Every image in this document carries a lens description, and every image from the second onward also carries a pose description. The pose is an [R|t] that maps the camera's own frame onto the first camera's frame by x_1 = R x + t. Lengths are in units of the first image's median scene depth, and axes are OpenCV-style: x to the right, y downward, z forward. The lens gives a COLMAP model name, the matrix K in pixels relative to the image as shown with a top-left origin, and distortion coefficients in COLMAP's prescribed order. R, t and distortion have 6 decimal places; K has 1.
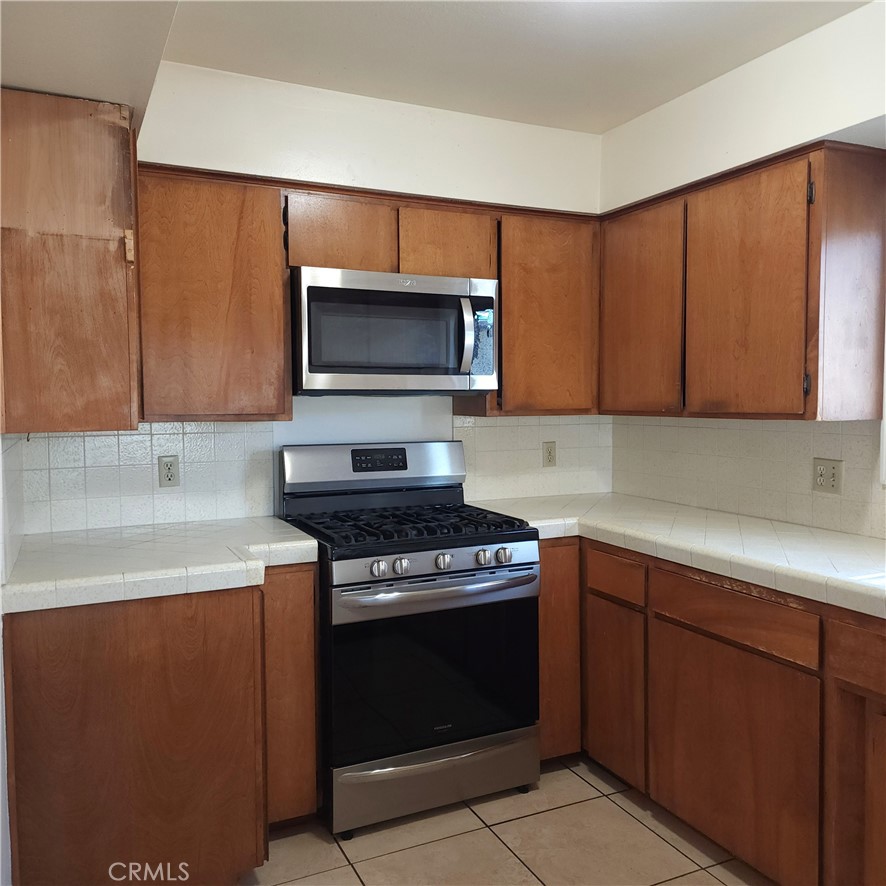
lens RADIAL K [[805.5, 0, 442.7], [0, 805.5, 438.9], [0, 0, 1]] dist [0.096489, -0.105404]
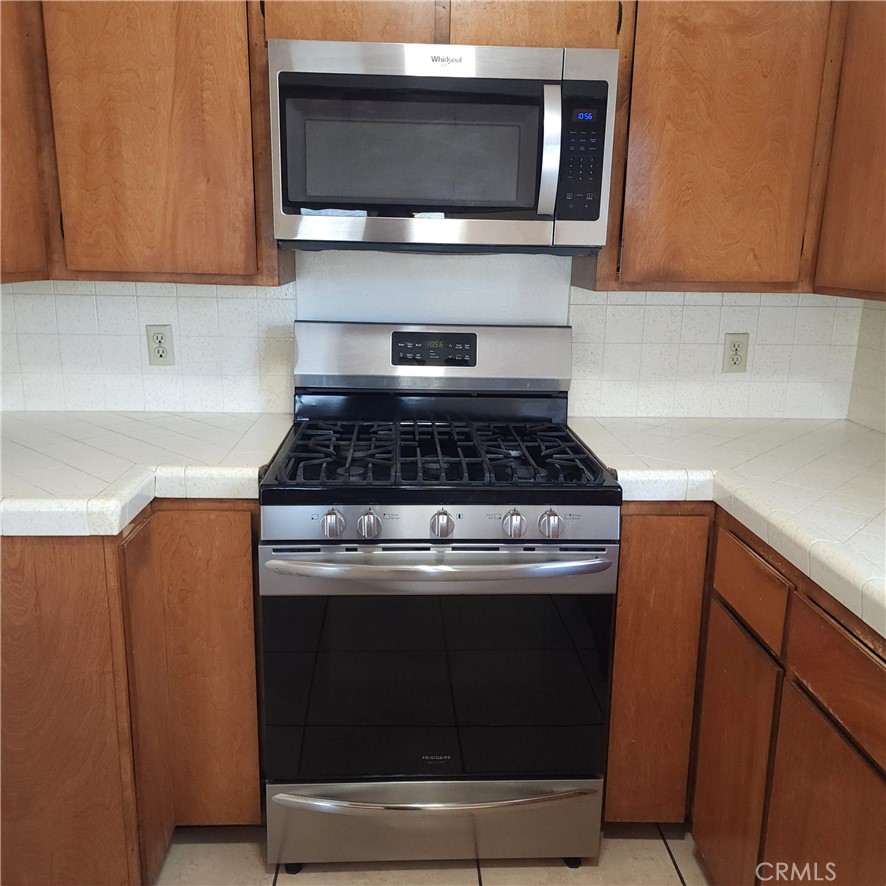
lens RADIAL K [[805.5, 0, 442.7], [0, 805.5, 438.9], [0, 0, 1]] dist [0.096489, -0.105404]
pose [[0.917106, 0.113142, -0.382250, 0.226886], [-0.044570, 0.981968, 0.183720, -0.028825], [0.396144, -0.151454, 0.905611, 0.417729]]
